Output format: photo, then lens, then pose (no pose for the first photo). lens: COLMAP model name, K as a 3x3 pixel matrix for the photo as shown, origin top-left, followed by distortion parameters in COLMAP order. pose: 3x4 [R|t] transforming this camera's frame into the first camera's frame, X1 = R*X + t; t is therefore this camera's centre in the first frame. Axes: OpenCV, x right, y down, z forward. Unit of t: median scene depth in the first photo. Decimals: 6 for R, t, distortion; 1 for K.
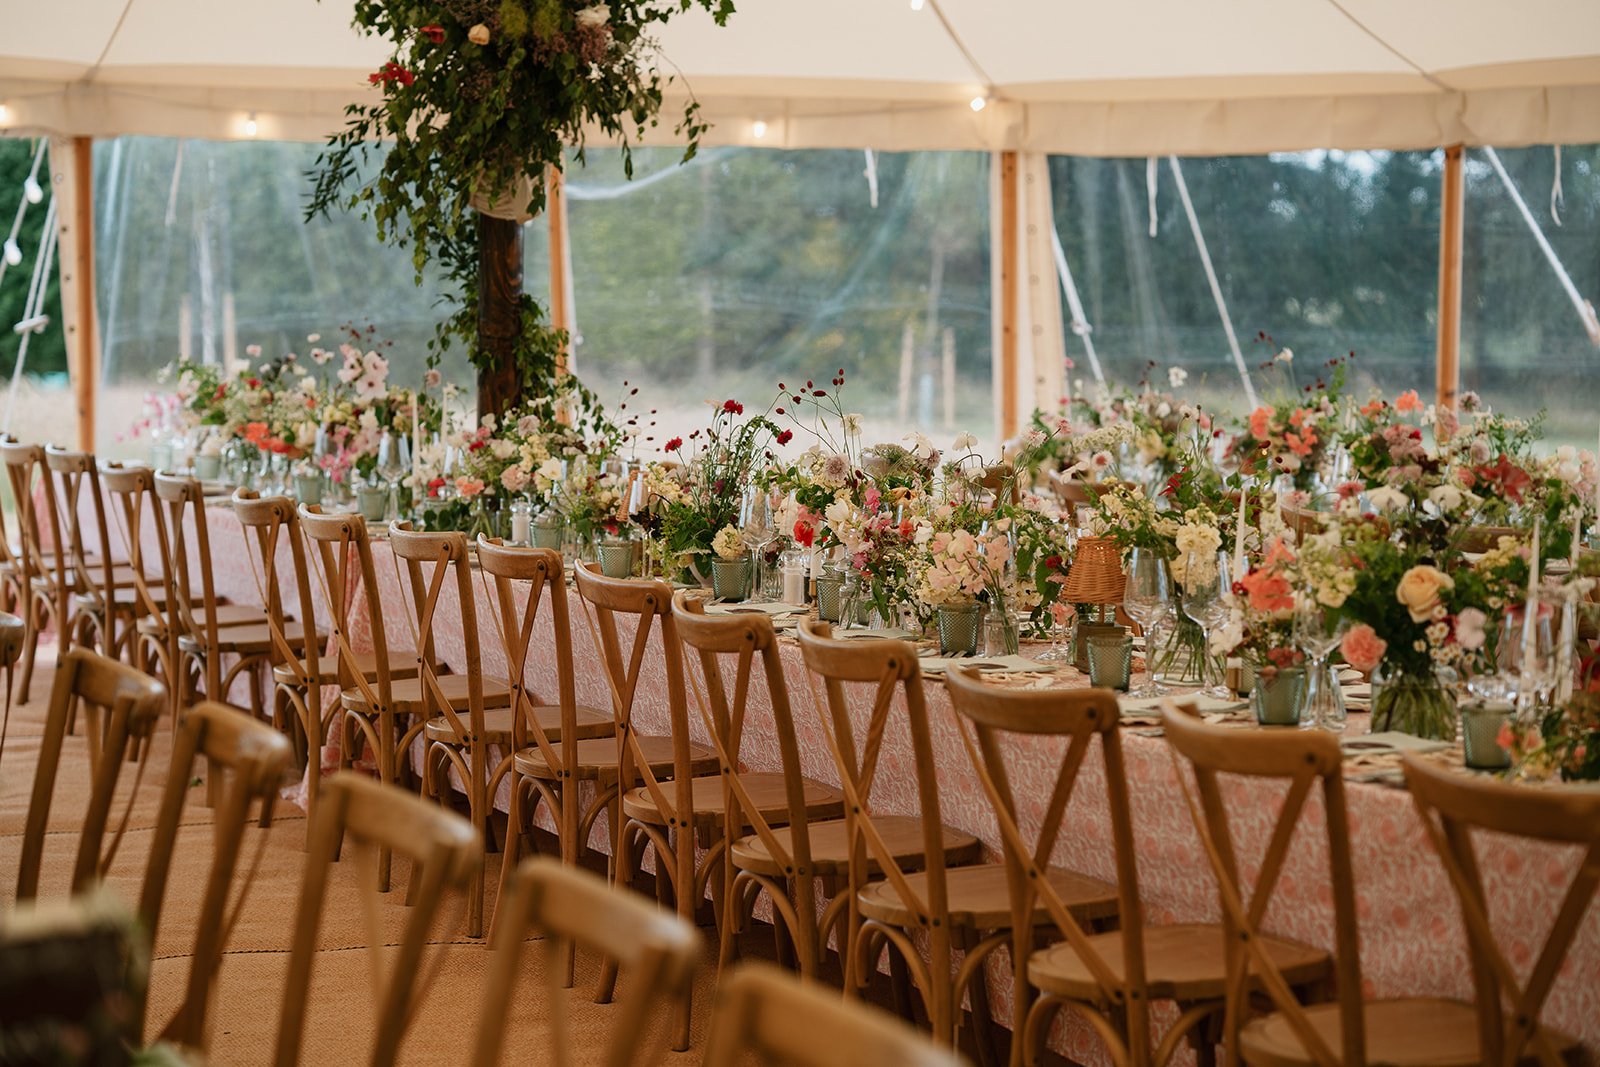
lens RADIAL K [[3785.7, 0, 800.0], [0, 3785.7, 533.5], [0, 0, 1]] dist [-0.093923, 2.938977]
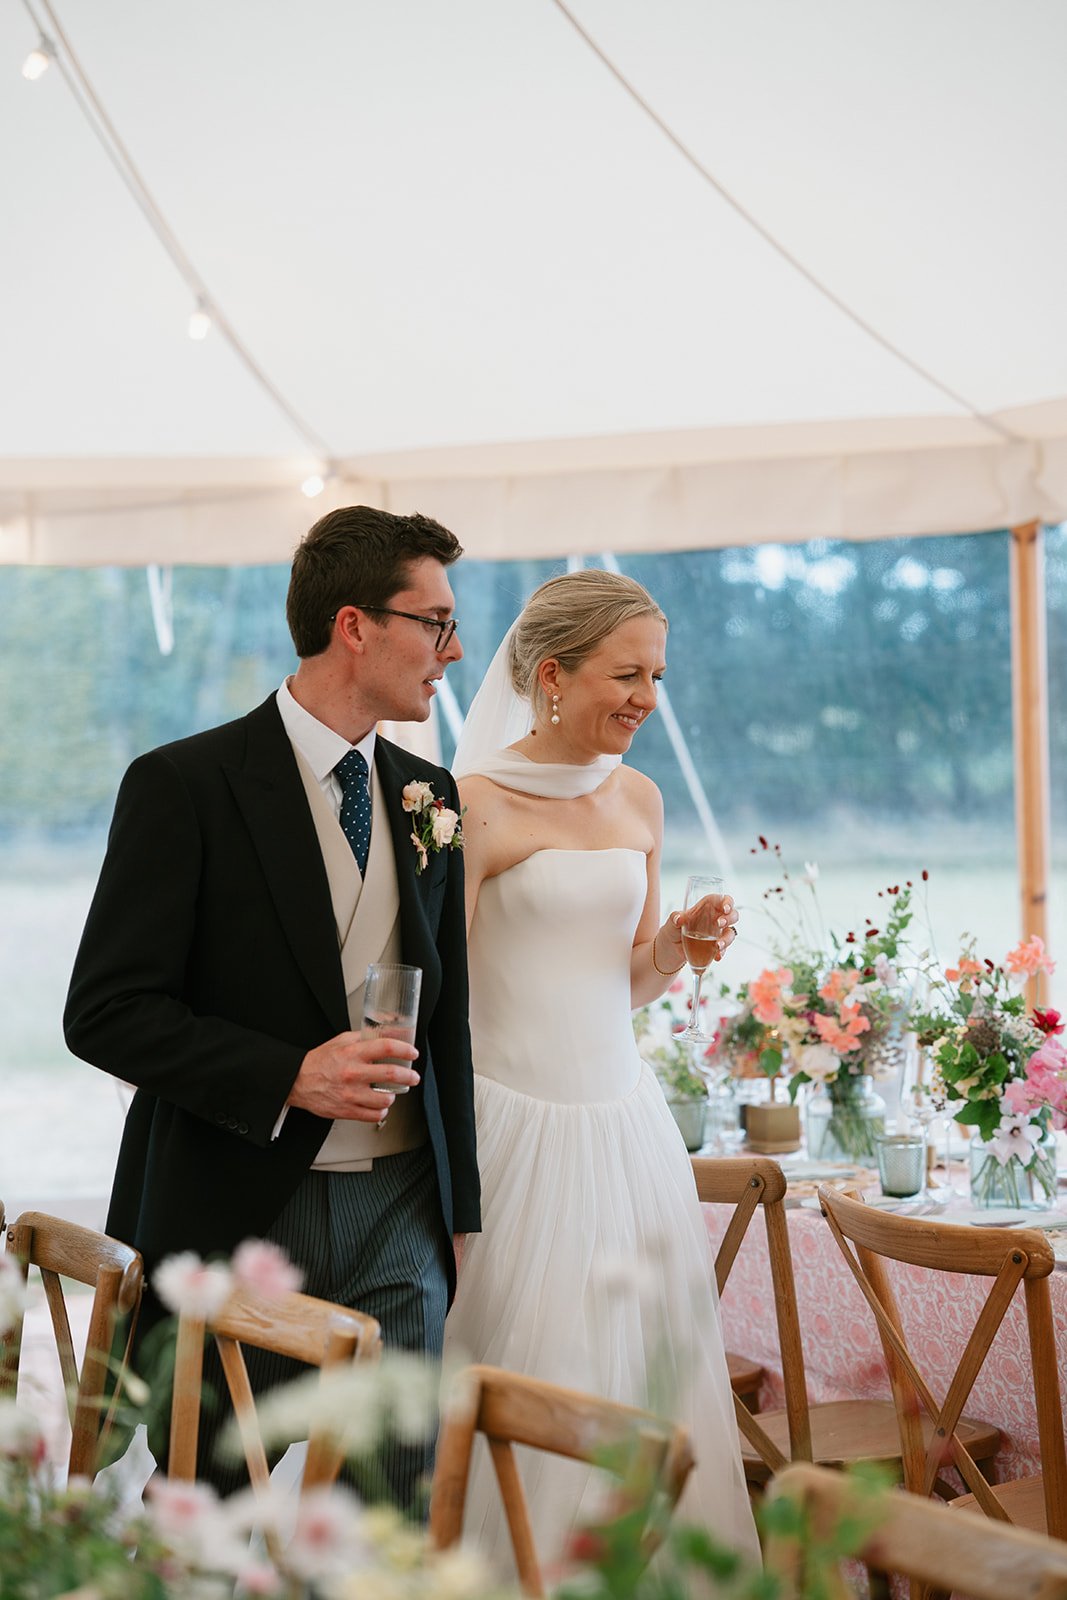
lens RADIAL K [[3785.7, 0, 533.5], [0, 3785.7, 800.0], [0, 0, 1]] dist [-0.093923, 2.938977]
pose [[0.996681, -0.038006, 0.071990, 0.047502], [0.041130, 0.998252, -0.042431, -0.037501], [-0.070251, 0.045251, 0.996502, 0.443183]]
